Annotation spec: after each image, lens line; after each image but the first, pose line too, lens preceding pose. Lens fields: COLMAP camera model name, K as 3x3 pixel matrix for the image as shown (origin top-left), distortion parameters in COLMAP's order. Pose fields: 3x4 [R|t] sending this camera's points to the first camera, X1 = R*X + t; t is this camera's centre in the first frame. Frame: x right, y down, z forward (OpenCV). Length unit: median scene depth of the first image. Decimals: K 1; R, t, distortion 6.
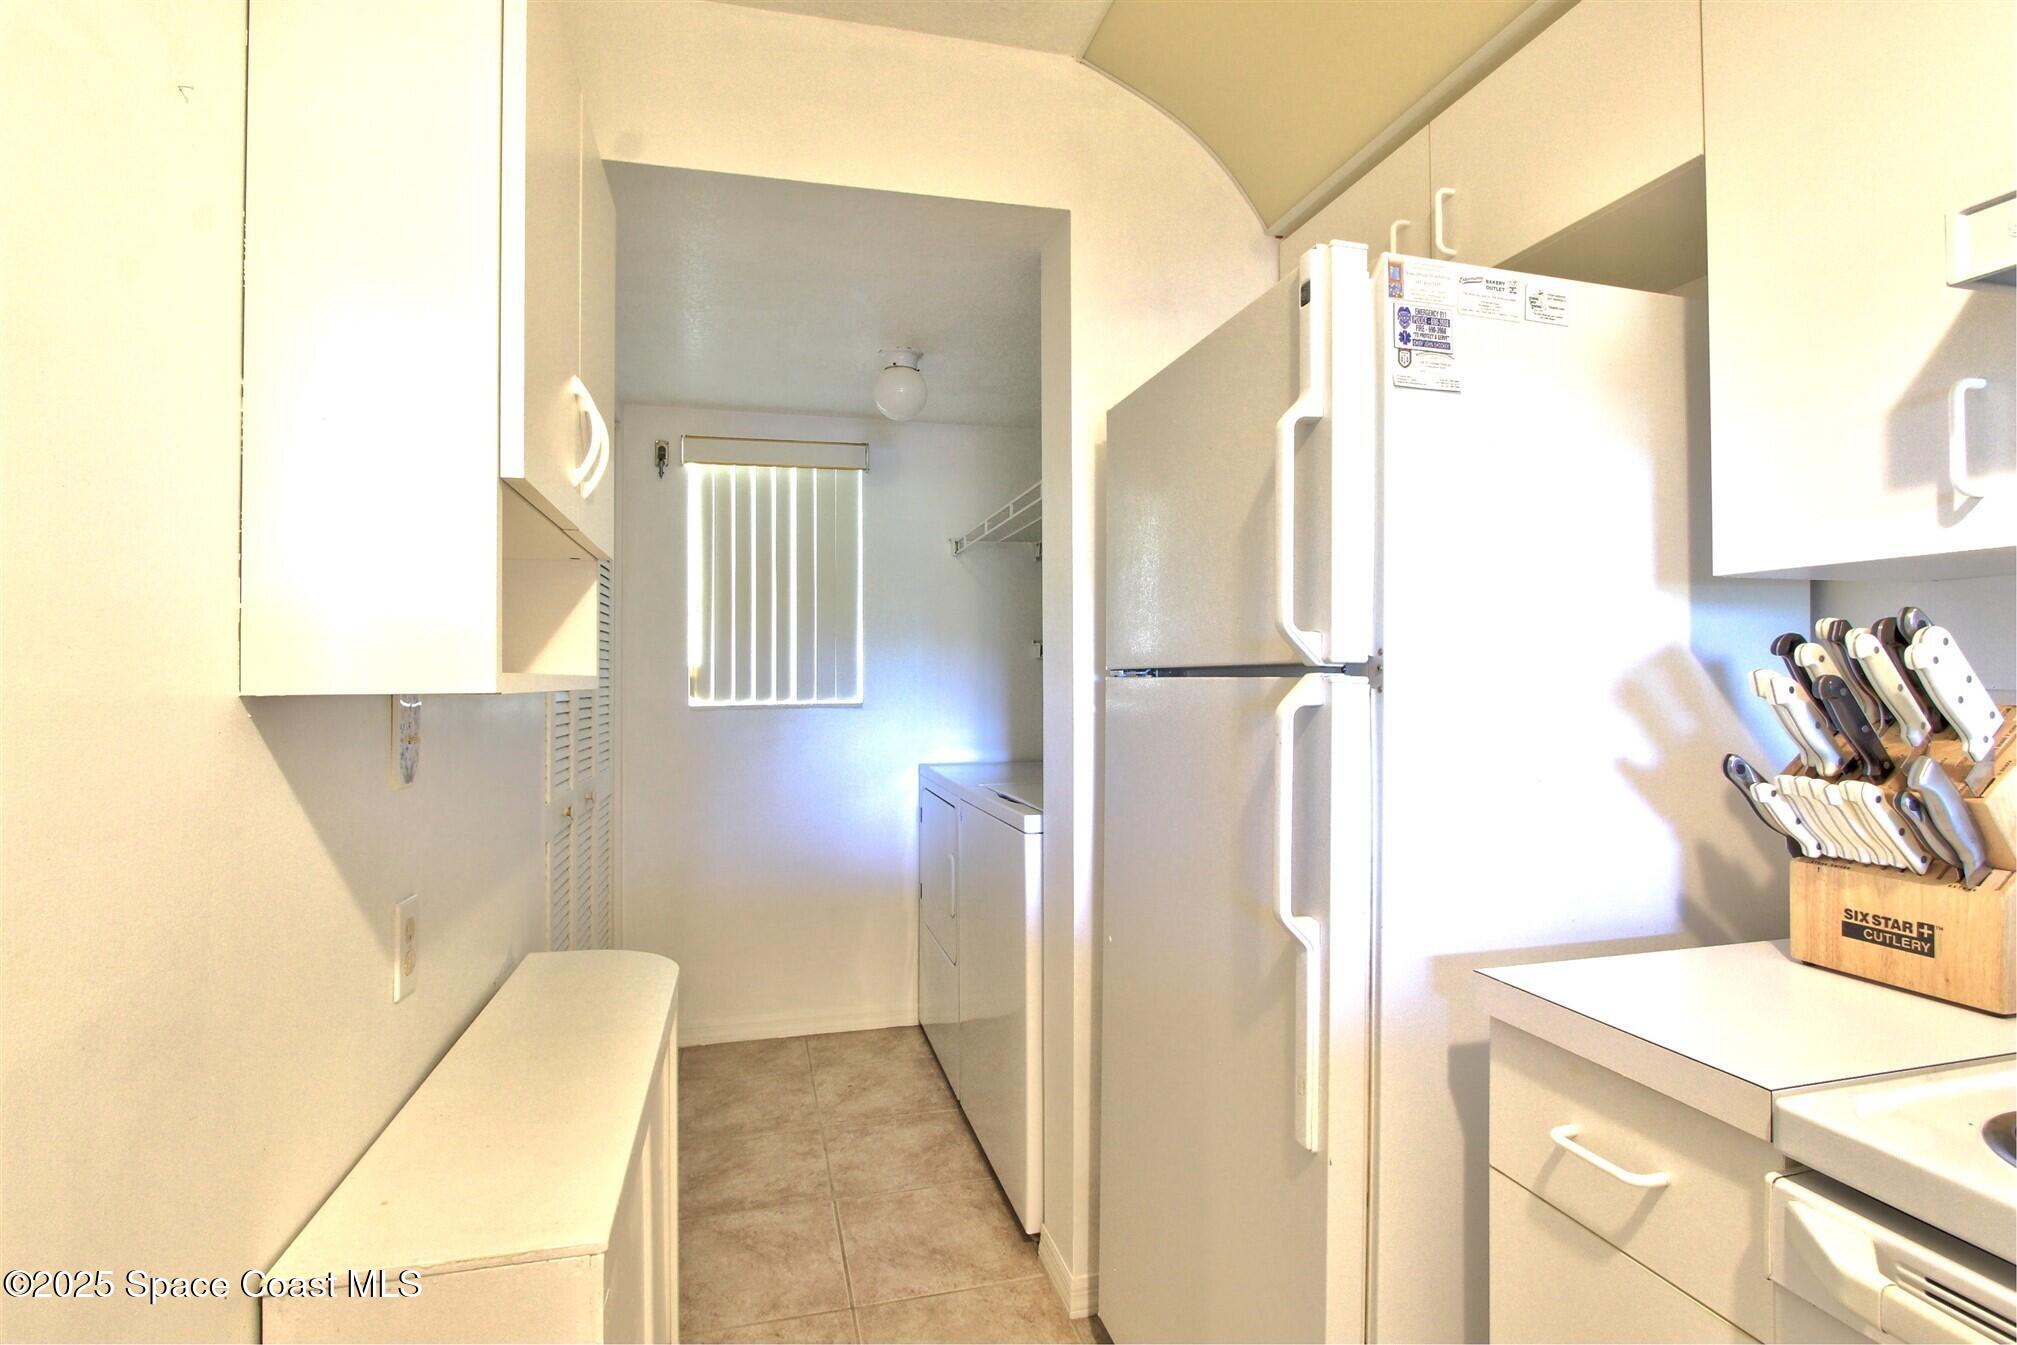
lens RADIAL K [[971.2, 0, 1008.6], [0, 971.2, 669.9], [0, 0, 1]] dist [-0.013465, 0.001474]
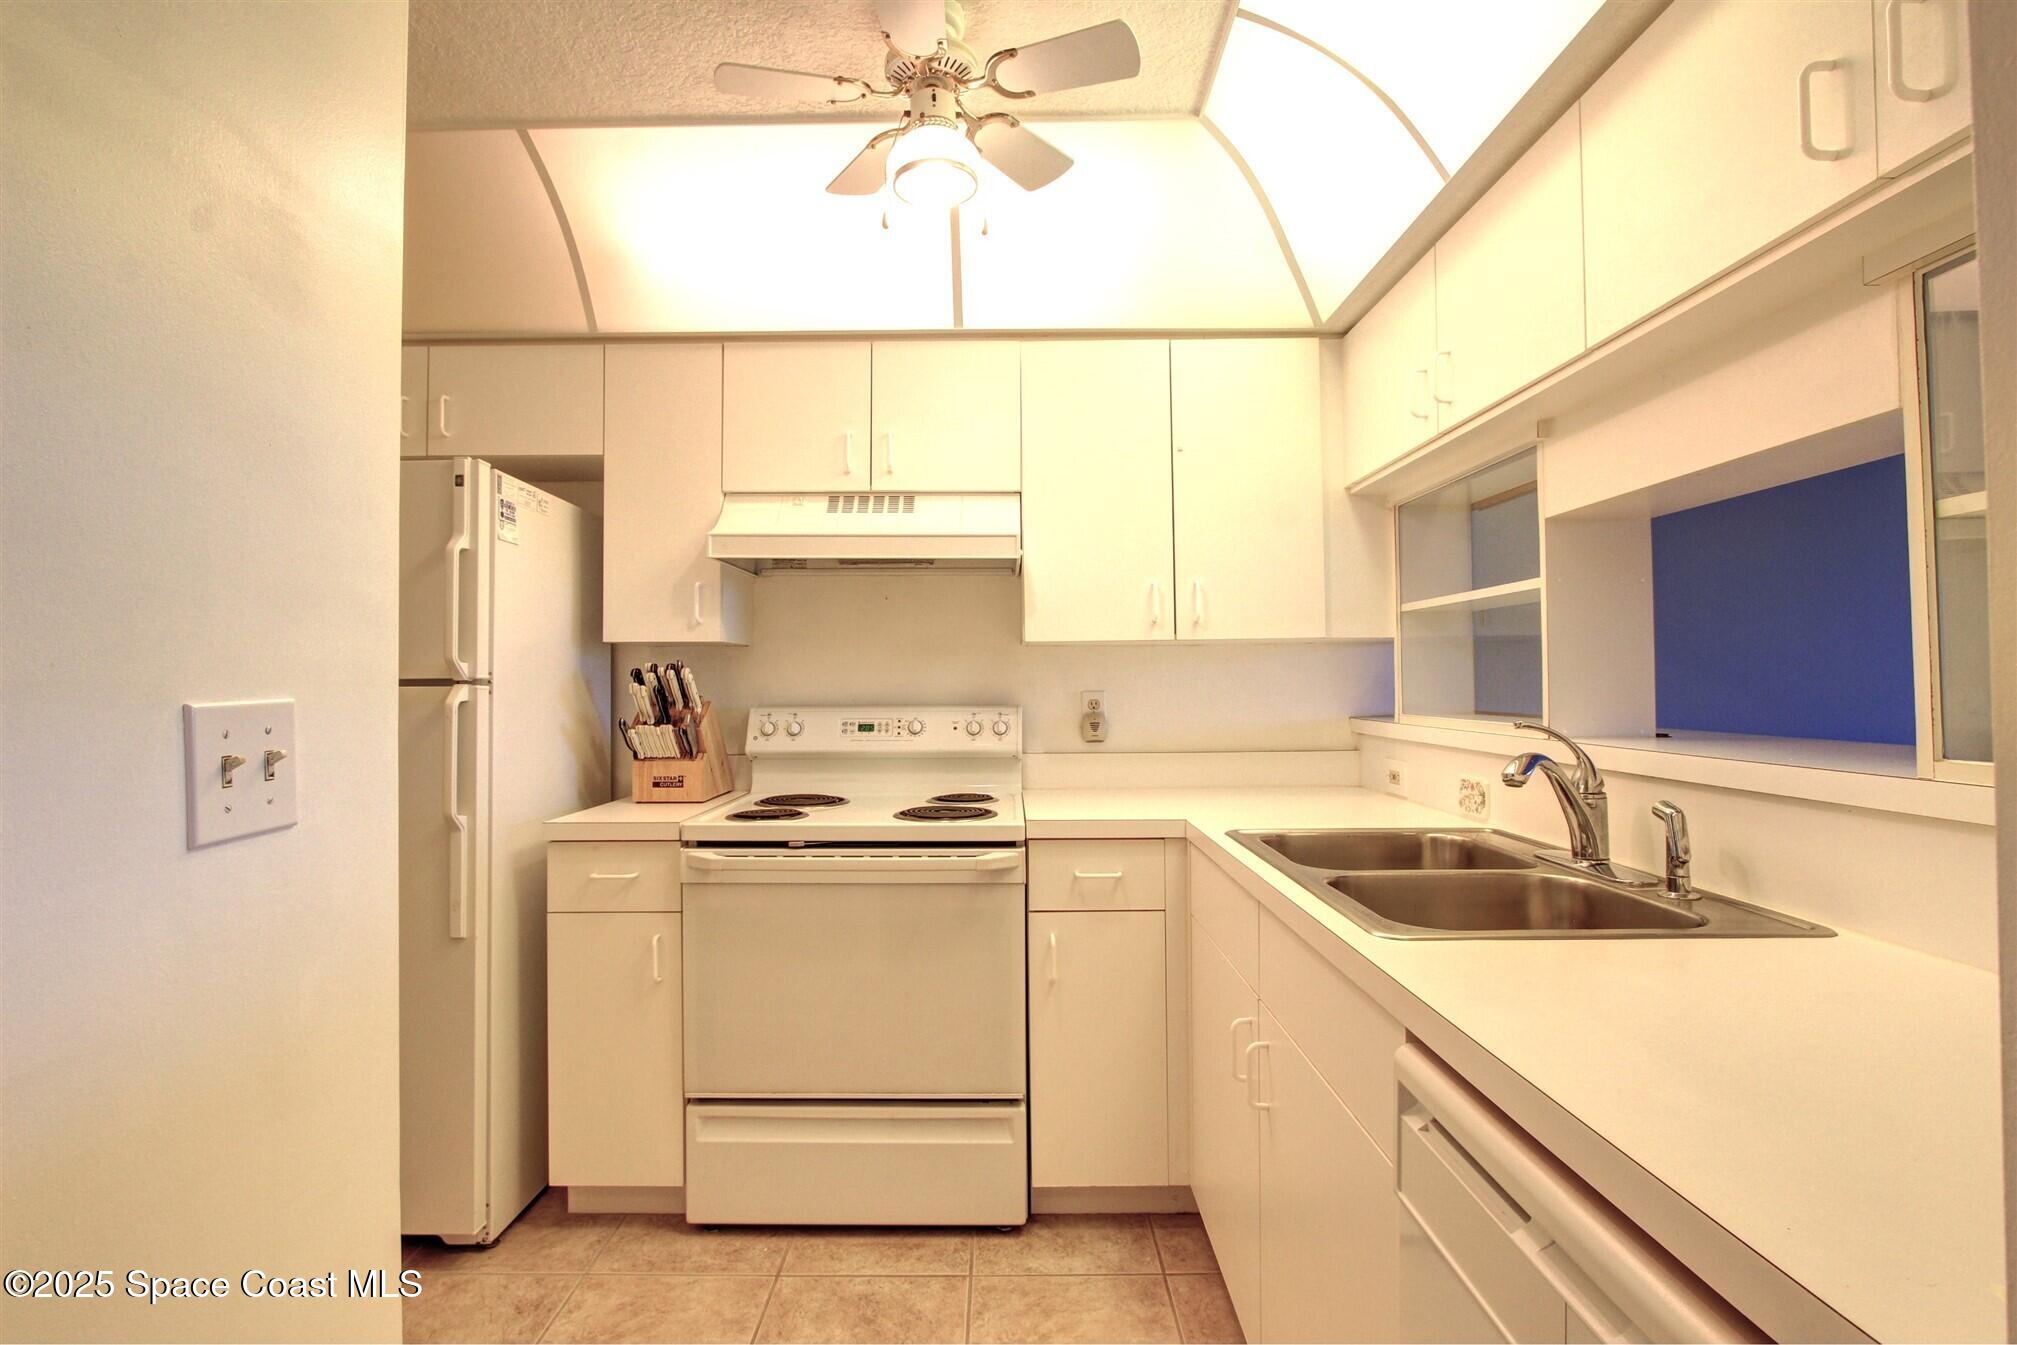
lens RADIAL K [[1009.0, 0, 1007.9], [0, 1009.0, 661.2], [0, 0, 1]] dist [-0.032182, 0.000758]
pose [[0.258447, 0.022902, 0.965754, -1.348780], [-0.003085, 0.999733, -0.022882, 0.000309], [-0.966021, 0.002935, 0.258449, -0.549661]]
